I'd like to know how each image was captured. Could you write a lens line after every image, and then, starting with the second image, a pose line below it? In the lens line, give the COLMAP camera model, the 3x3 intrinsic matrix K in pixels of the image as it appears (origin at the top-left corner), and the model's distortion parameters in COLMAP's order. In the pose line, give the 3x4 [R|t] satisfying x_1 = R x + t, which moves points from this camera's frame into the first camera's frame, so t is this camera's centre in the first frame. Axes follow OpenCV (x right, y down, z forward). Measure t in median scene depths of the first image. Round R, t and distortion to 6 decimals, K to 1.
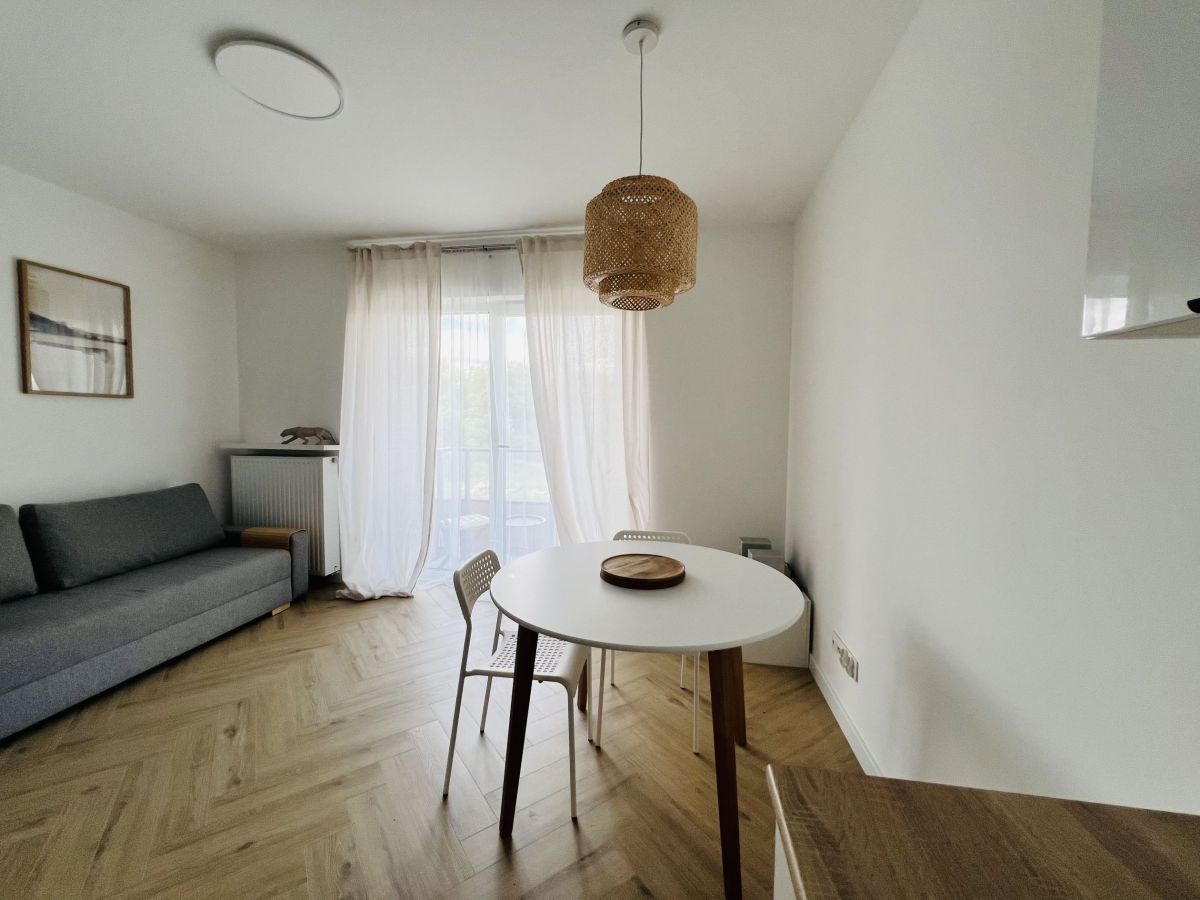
lens RADIAL K [[479.7, 0, 595.4], [0, 479.7, 446.5], [0, 0, 1]] dist [-0.001685, 0.000431]
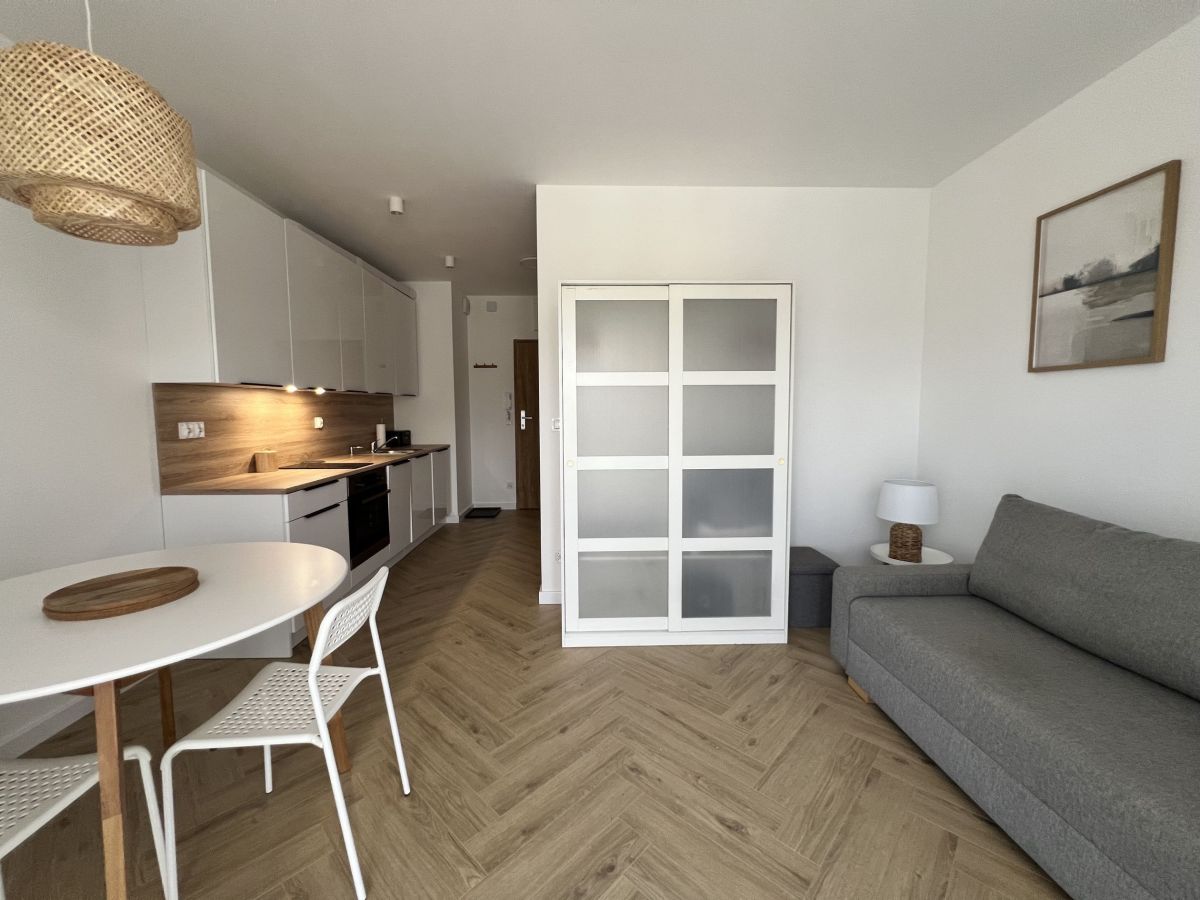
lens RADIAL K [[479.7, 0, 595.4], [0, 479.7, 446.5], [0, 0, 1]] dist [-0.001685, 0.000431]
pose [[-0.982360, 0.008658, -0.186799, -0.301554], [-0.015445, 0.991758, 0.127193, -0.047459], [0.186361, 0.127834, -0.974129, 1.135231]]
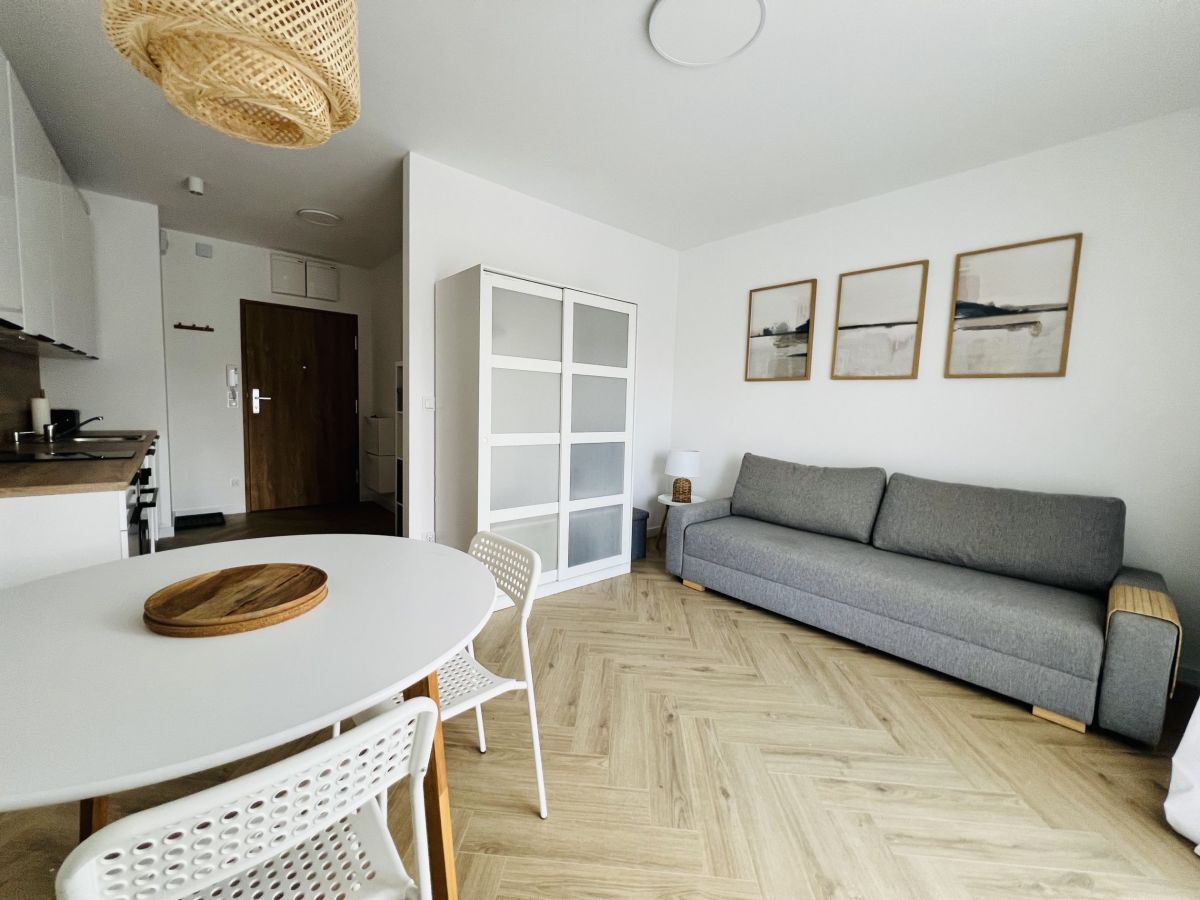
lens RADIAL K [[479.7, 0, 595.4], [0, 479.7, 446.5], [0, 0, 1]] dist [-0.001685, 0.000431]
pose [[-0.636910, 0.033399, -0.770215, 0.164403], [-0.079591, 0.990874, 0.108783, -0.010123], [0.766819, 0.130587, -0.628439, 1.021157]]
